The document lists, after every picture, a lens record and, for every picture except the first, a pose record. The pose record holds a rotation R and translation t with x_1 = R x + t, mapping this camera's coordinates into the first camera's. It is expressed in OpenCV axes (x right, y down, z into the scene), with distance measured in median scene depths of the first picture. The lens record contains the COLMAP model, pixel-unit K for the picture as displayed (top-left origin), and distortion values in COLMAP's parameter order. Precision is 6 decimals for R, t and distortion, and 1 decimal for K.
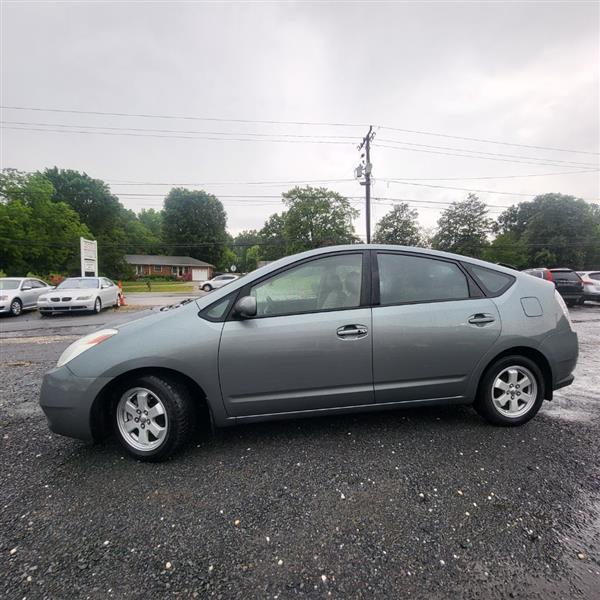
lens RADIAL K [[311.9, 0, 302.2], [0, 311.9, 298.3], [0, 0, 1]] dist [0.000055, -0.002463]
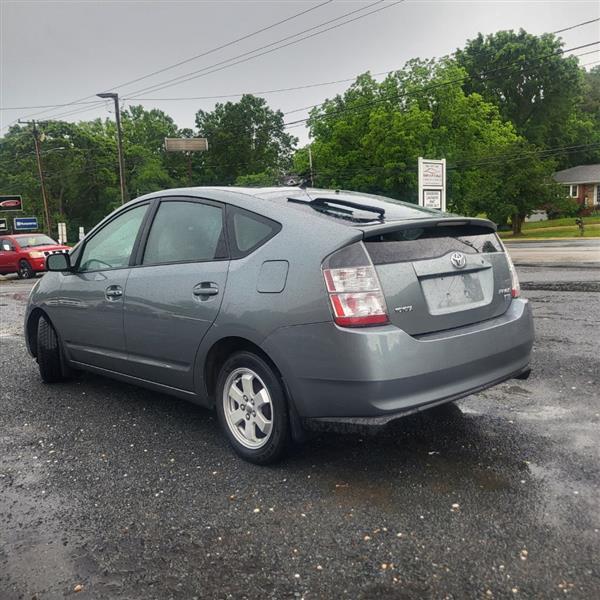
lens RADIAL K [[610.7, 0, 305.4], [0, 610.7, 301.5], [0, 0, 1]] dist [0.034849, -0.011386]
pose [[0.549813, 0.078154, -0.831623, 0.116178], [-0.005756, 0.995944, 0.089790, -0.001951], [0.835268, -0.044581, 0.548033, 0.027991]]
